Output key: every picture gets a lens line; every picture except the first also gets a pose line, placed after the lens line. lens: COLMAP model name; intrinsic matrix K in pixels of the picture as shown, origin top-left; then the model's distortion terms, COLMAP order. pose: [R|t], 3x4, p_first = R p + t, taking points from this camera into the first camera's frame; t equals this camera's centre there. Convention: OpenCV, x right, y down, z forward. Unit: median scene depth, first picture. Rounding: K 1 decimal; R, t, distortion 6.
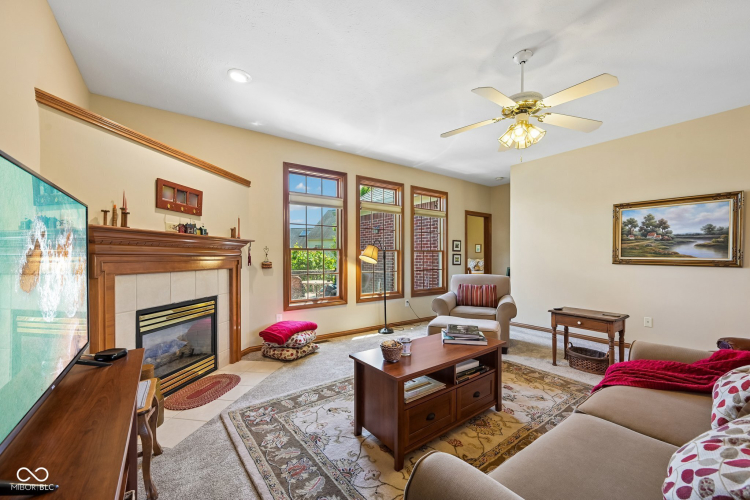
lens RADIAL K [[297.3, 0, 371.3], [0, 297.3, 252.9], [0, 0, 1]] dist [0.006358, -0.000363]
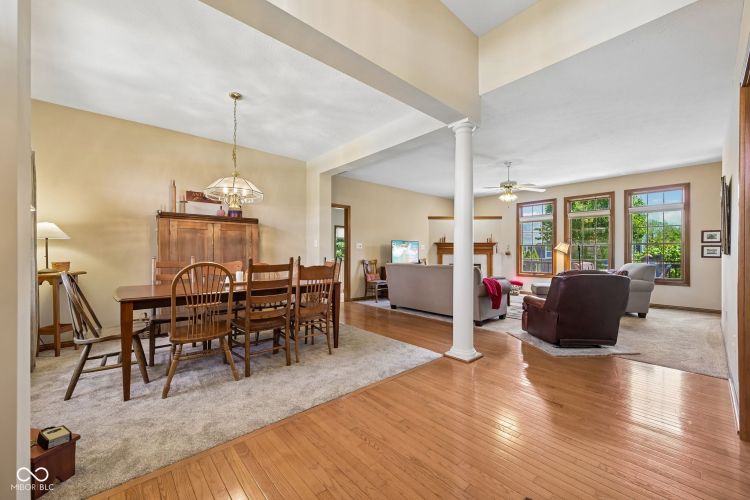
lens RADIAL K [[297.3, 0, 378.1], [0, 297.3, 252.0], [0, 0, 1]] dist [0.006358, -0.000363]
pose [[0.121438, -0.002673, -0.992595, 1.792952], [0.009806, 0.999951, -0.001493, 0.025037], [0.992551, -0.009552, 0.121459, -0.217534]]
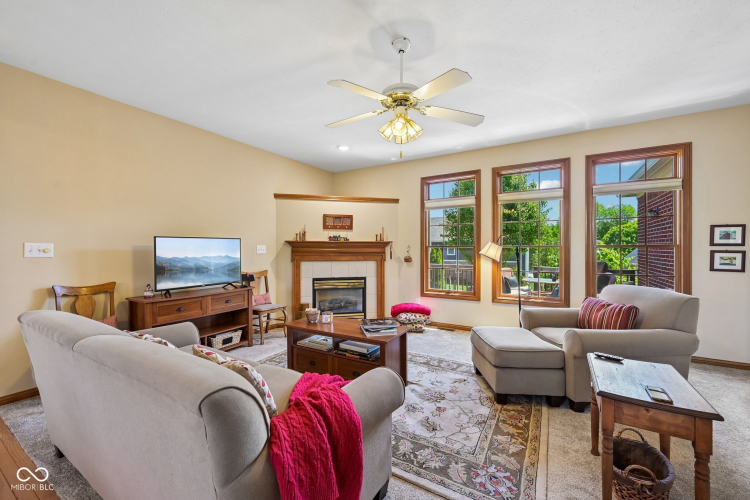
lens RADIAL K [[297.3, 0, 380.0], [0, 297.3, 246.6], [0, 0, 1]] dist [0.006358, -0.000363]
pose [[0.407845, -0.006604, -0.913027, 0.869895], [0.011760, 0.999929, -0.001979, -0.016070], [0.912976, -0.009930, 0.407893, 0.360397]]
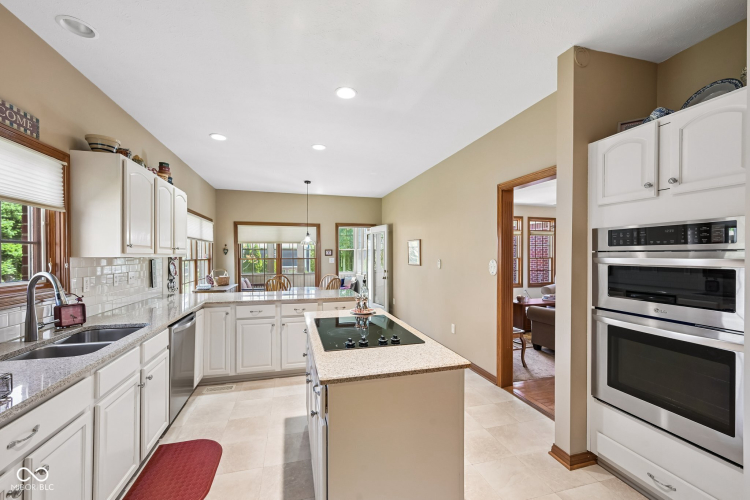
lens RADIAL K [[297.3, 0, 371.9], [0, 297.3, 254.7], [0, 0, 1]] dist [0.006358, -0.000363]
pose [[0.940430, 0.001191, -0.339985, -0.157469], [0.001728, 0.999964, 0.008284, -0.056534], [0.339983, -0.008378, 0.940394, -1.127773]]
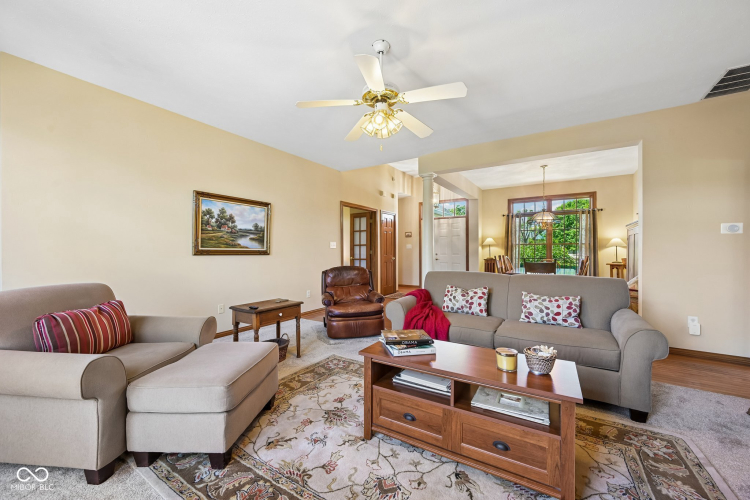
lens RADIAL K [[297.3, 0, 377.9], [0, 297.3, 249.6], [0, 0, 1]] dist [0.006358, -0.000363]
pose [[-0.377344, -0.001110, 0.926073, -0.273520], [-0.011199, 0.999932, -0.003365, 0.017896], [-0.926006, -0.011641, -0.377330, 0.902421]]
